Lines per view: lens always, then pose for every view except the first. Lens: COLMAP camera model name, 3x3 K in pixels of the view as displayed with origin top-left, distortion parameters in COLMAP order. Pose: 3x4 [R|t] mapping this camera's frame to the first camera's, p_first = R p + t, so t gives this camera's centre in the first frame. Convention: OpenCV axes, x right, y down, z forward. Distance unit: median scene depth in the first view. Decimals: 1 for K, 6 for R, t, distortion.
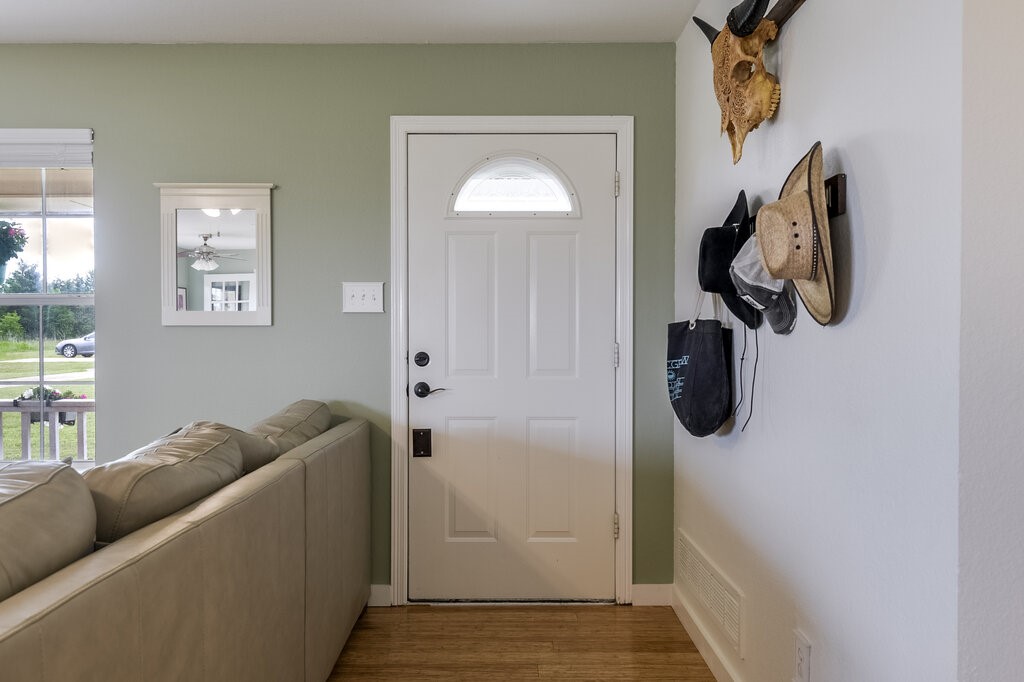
lens RADIAL K [[714.1, 0, 512.0], [0, 714.1, 341.0], [0, 0, 1]] dist [0.001768, 0.000209]
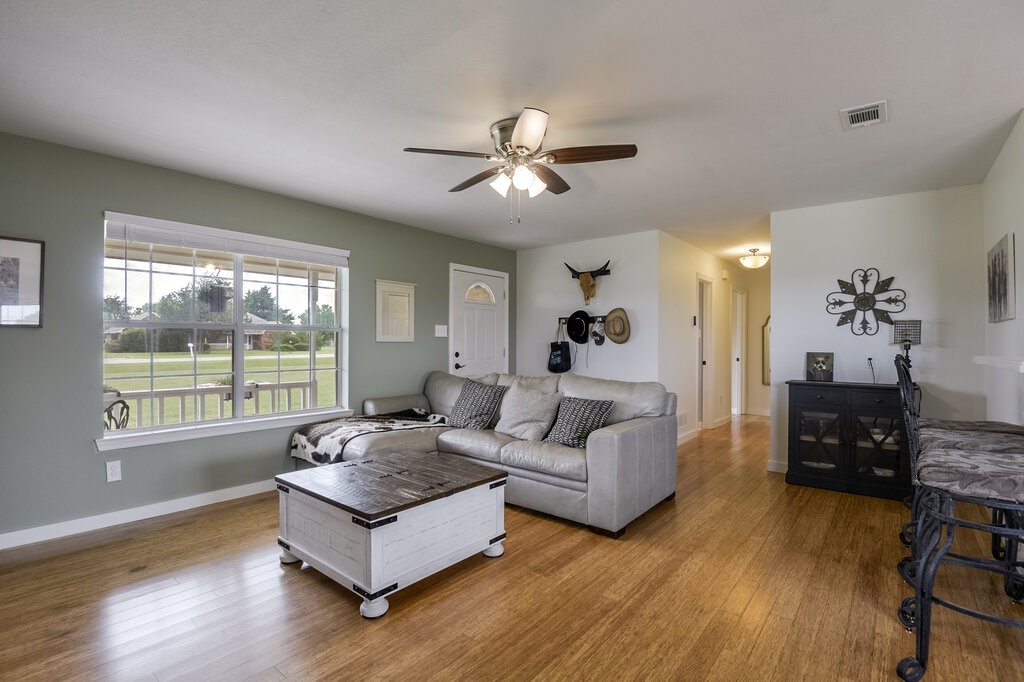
lens RADIAL K [[484.0, 0, 512.0], [0, 484.0, 341.0], [0, 0, 1]] dist [-0.001286, -0.028652]
pose [[0.631022, 0.006317, 0.775739, -1.402942], [0.007241, 0.999875, -0.014033, 0.001160], [-0.775731, 0.014472, 0.630898, -0.297511]]
